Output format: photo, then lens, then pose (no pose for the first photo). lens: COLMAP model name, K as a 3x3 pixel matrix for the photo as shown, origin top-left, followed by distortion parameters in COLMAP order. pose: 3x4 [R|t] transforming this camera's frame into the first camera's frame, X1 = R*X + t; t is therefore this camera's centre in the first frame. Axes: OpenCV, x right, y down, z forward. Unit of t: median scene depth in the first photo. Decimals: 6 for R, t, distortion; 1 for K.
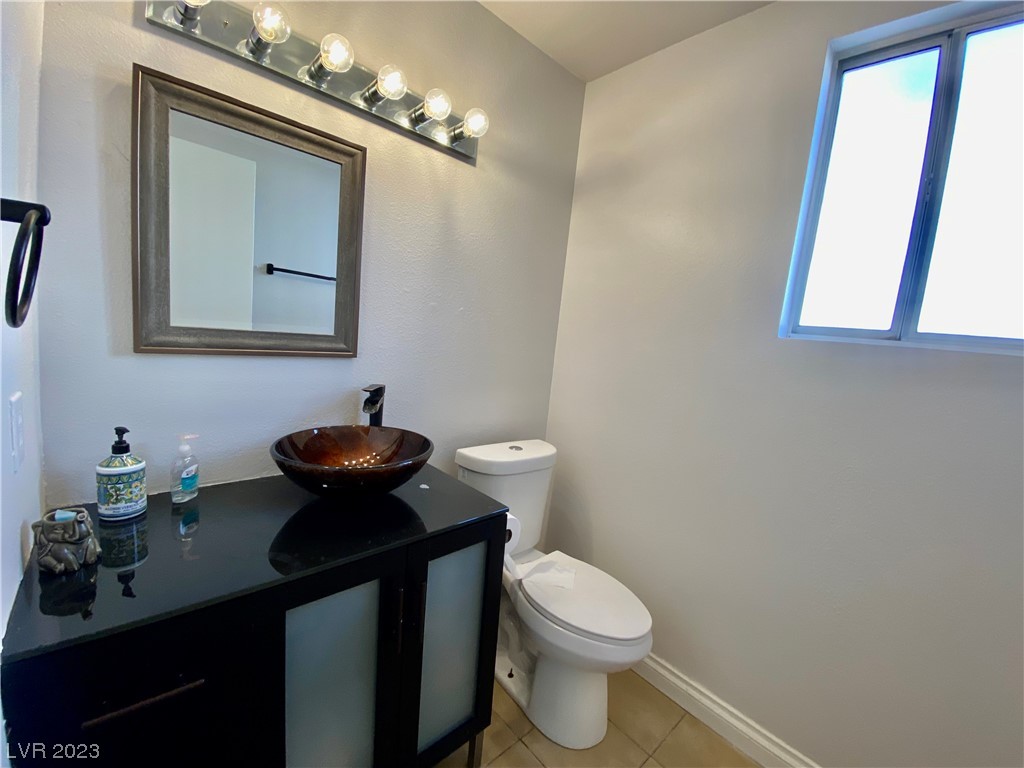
lens RADIAL K [[413.8, 0, 512.0], [0, 413.8, 384.0], [0, 0, 1]] dist [0.025814, -0.024217]
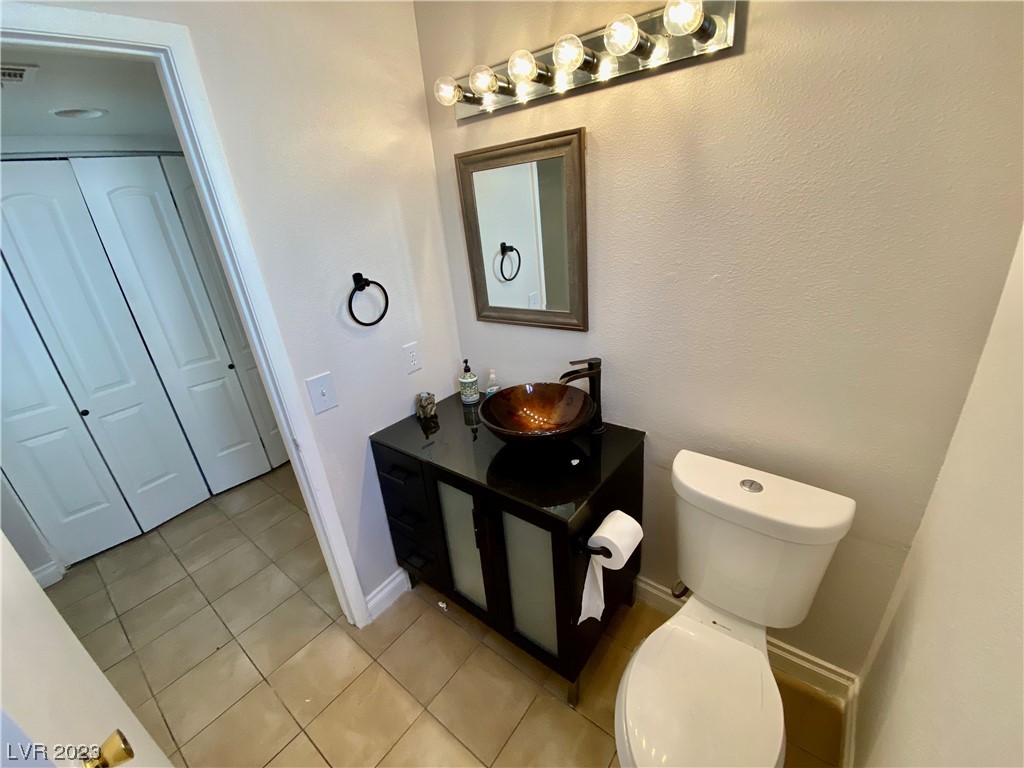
lens RADIAL K [[413.8, 0, 512.0], [0, 413.8, 384.0], [0, 0, 1]] dist [0.025814, -0.024217]
pose [[0.158798, 0.291334, -0.943349, 0.896351], [-0.014454, 0.956057, 0.292825, -0.329877], [0.987205, -0.032865, 0.156031, 0.808009]]
